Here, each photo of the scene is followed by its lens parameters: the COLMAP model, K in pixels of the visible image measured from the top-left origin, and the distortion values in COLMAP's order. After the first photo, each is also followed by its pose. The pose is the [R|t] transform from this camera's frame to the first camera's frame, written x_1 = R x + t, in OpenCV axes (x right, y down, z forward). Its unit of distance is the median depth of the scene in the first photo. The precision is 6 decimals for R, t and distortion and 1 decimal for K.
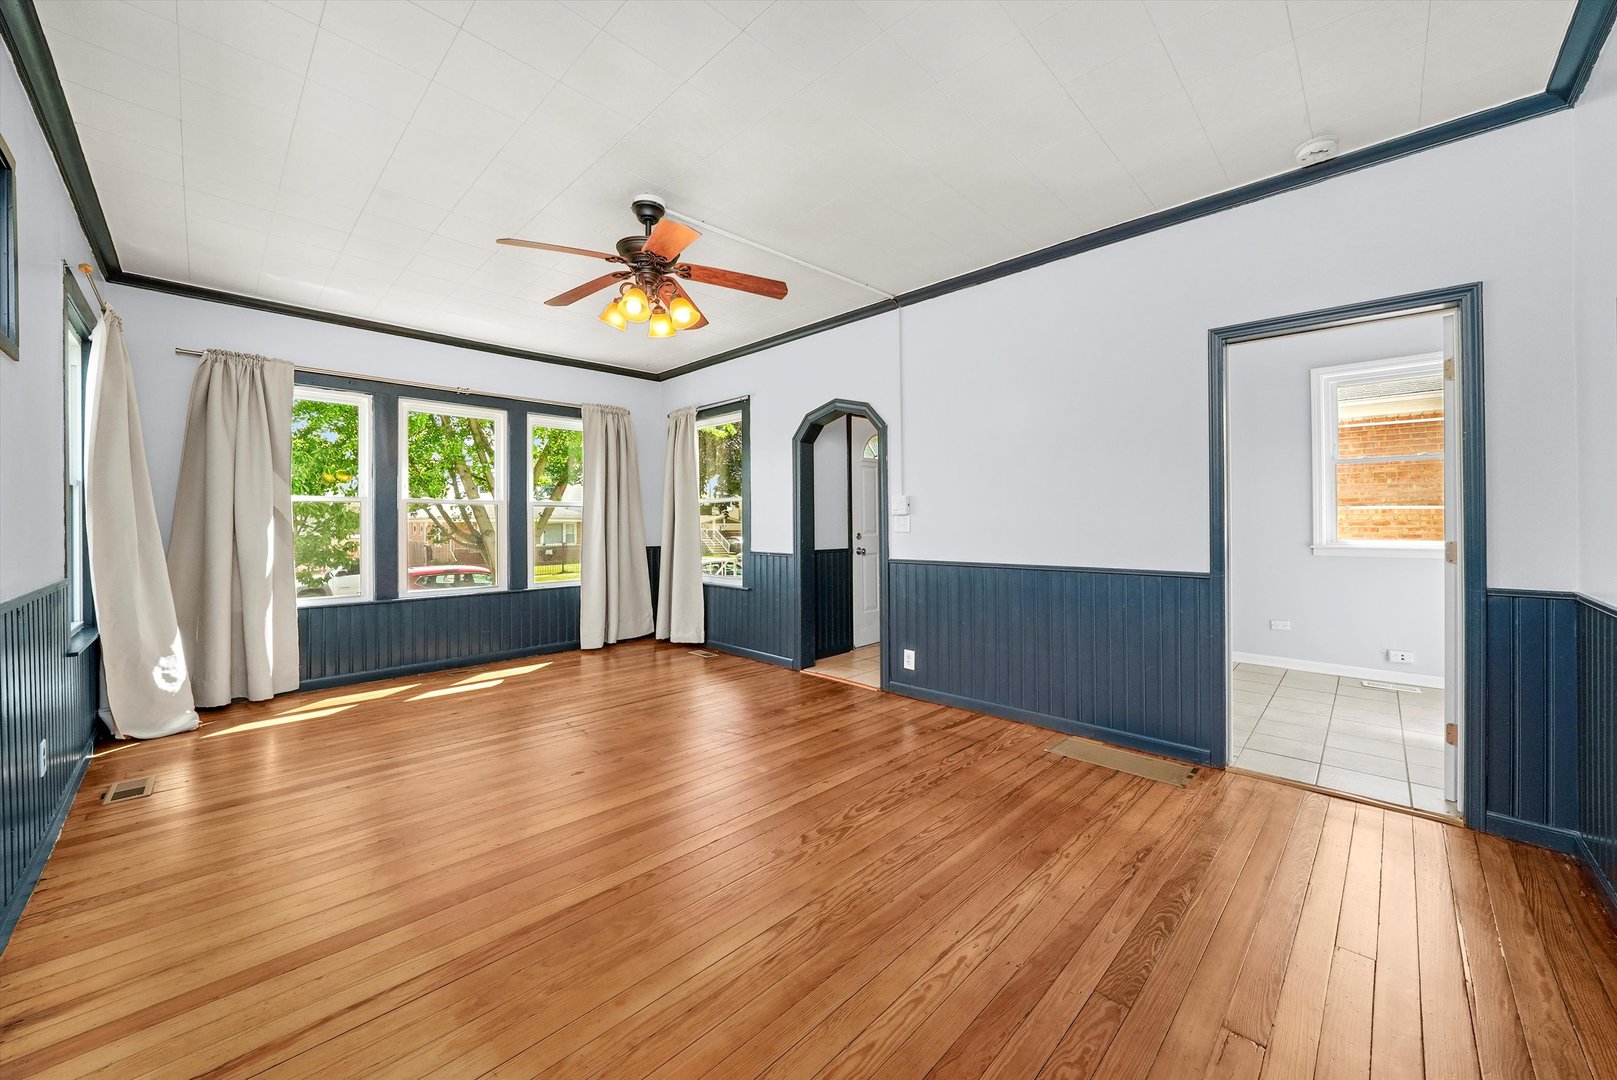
lens RADIAL K [[594.8, 0, 809.6], [0, 594.8, 529.9], [0, 0, 1]] dist [-0.012031, 0.000035]
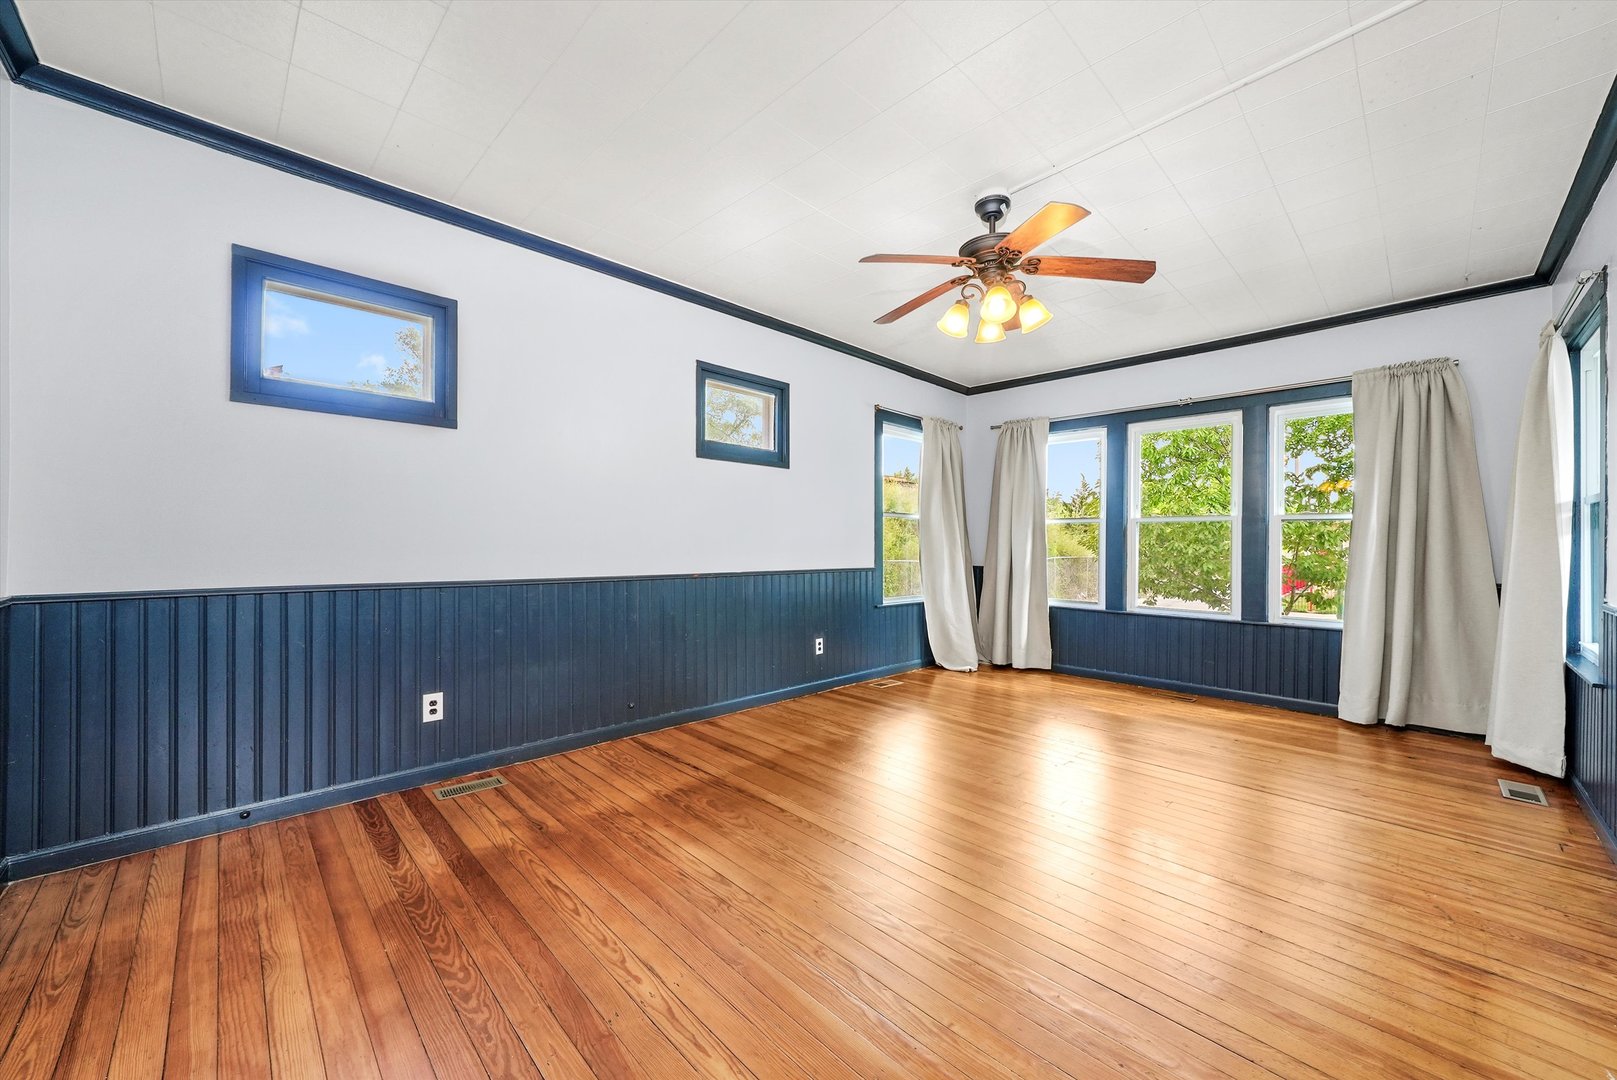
lens RADIAL K [[619.1, 0, 811.9], [0, 619.1, 550.5], [0, 0, 1]] dist [-0.011968, 0.000205]
pose [[-0.023636, 0.014832, -0.999611, 0.548739], [-0.019366, 0.999696, 0.015292, -0.000176], [0.999533, 0.019720, -0.023342, 0.567792]]
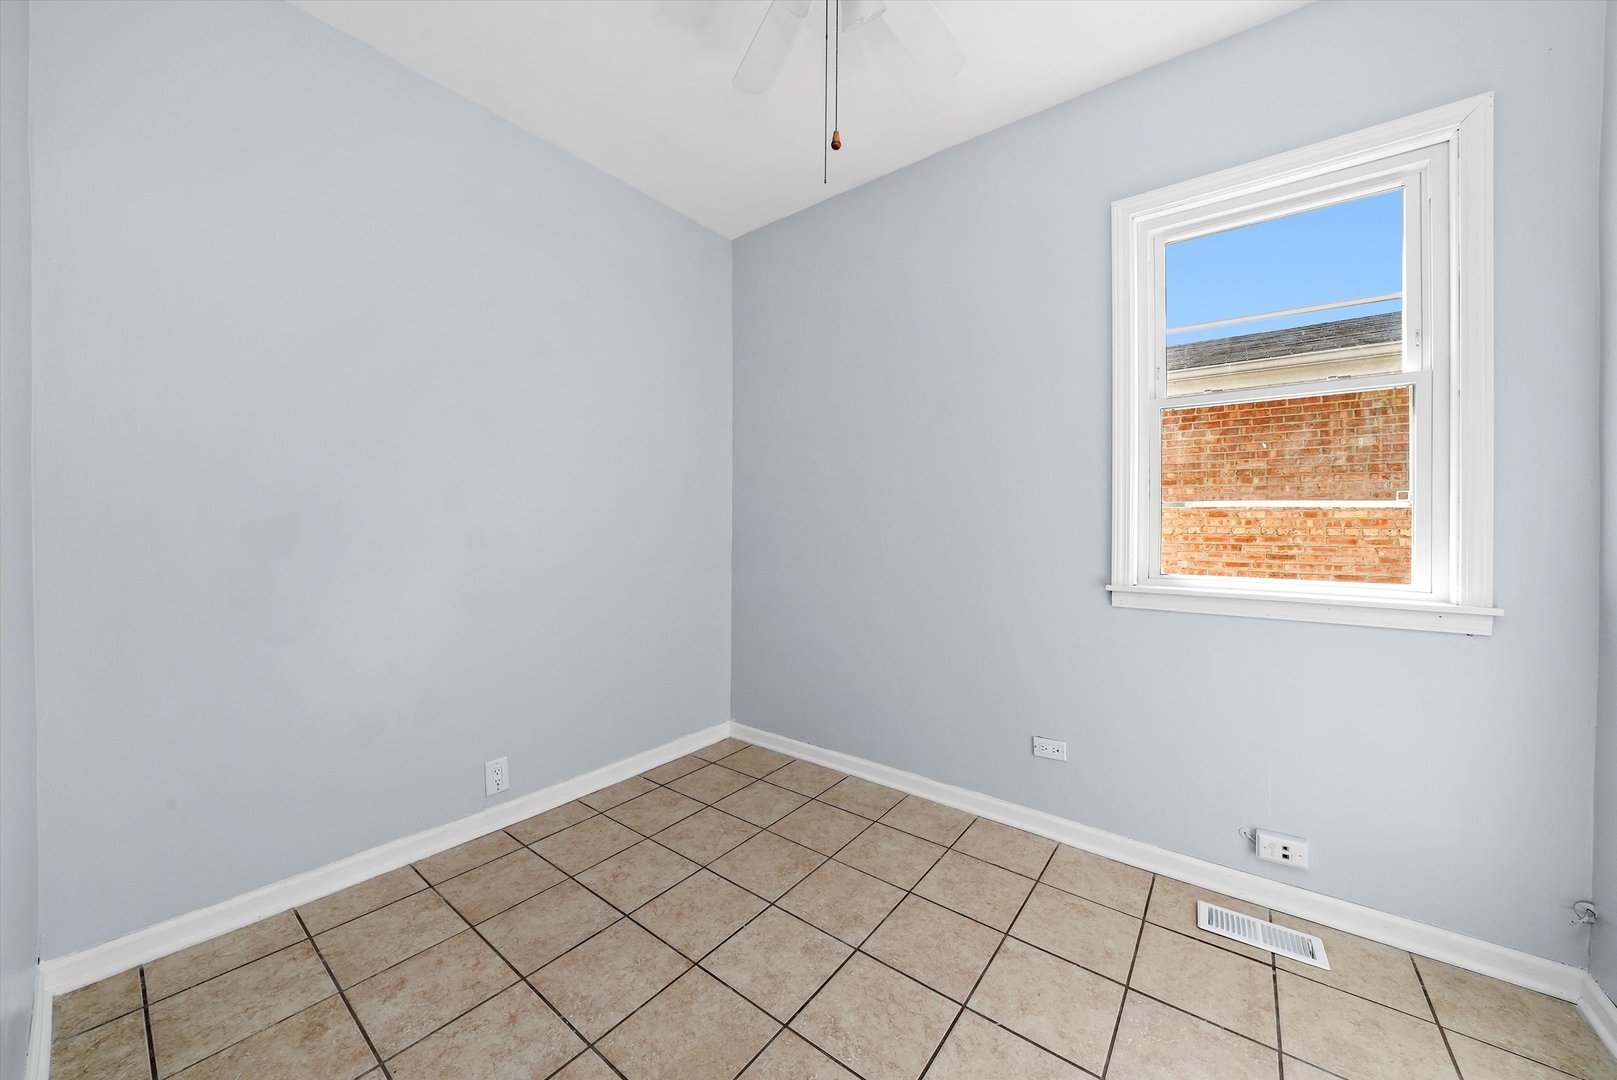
lens RADIAL K [[573.3, 0, 808.5], [0, 573.3, 540.0], [0, 0, 1]] dist [-0.001595, -0.000076]
pose [[0.992637, 0.013157, 0.120410, 0.398514], [-0.013748, 0.999897, 0.004085, -0.005831], [-0.120344, -0.005711, 0.992716, 0.410232]]
